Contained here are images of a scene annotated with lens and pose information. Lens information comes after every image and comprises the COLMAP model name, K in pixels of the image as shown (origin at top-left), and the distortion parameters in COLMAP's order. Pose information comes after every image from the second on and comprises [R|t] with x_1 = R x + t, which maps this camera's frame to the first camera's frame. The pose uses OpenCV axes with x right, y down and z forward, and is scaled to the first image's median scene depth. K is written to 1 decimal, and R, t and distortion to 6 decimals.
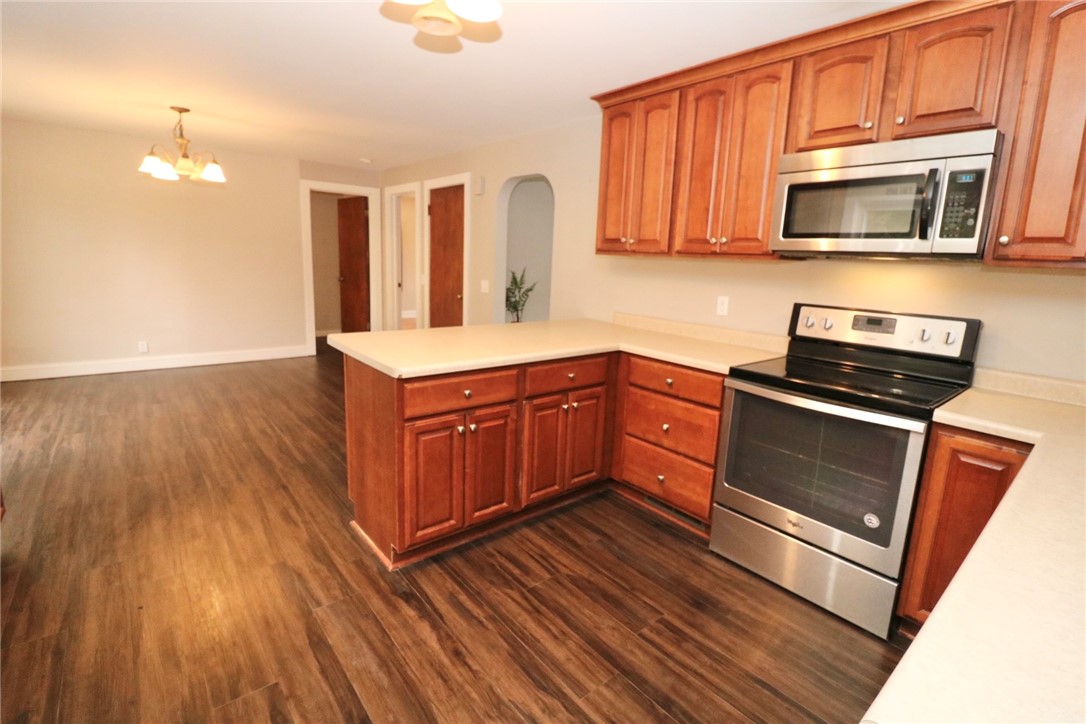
lens RADIAL K [[500.2, 0, 550.0], [0, 500.2, 350.7], [0, 0, 1]] dist [-0.010387, -0.007510]
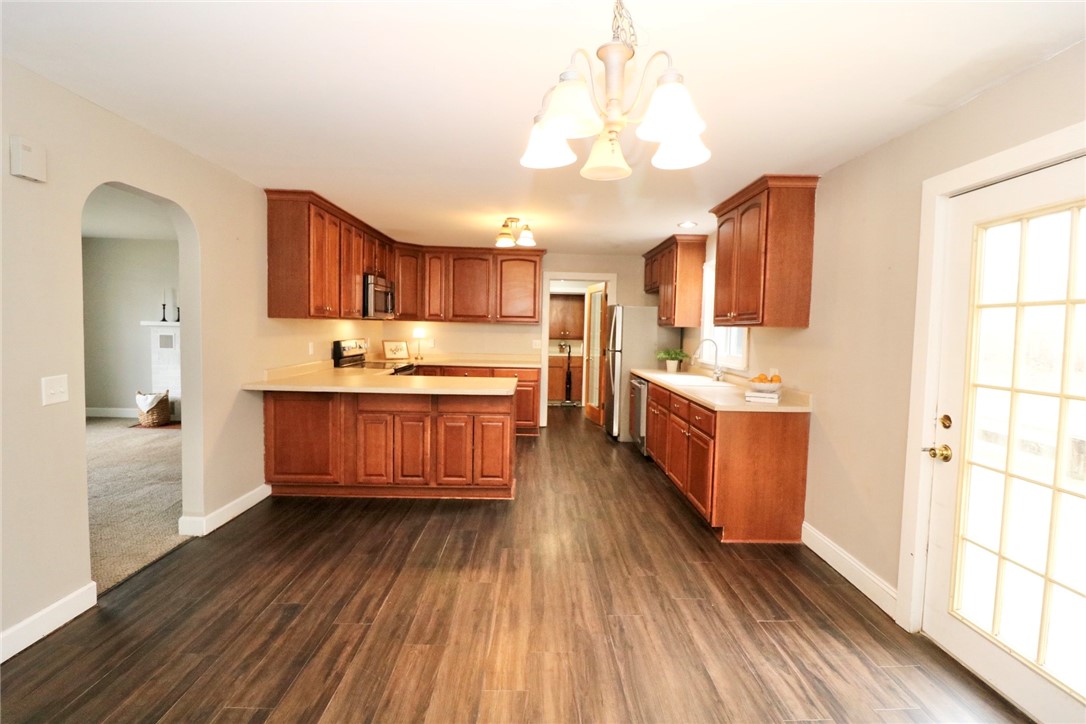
lens RADIAL K [[500.2, 0, 548.5], [0, 500.2, 358.0], [0, 0, 1]] dist [-0.010387, -0.007510]
pose [[-0.775311, -0.104033, 0.622953, -1.553094], [0.051780, 0.972550, 0.226859, -0.483276], [-0.629454, 0.208143, -0.748641, 2.205312]]
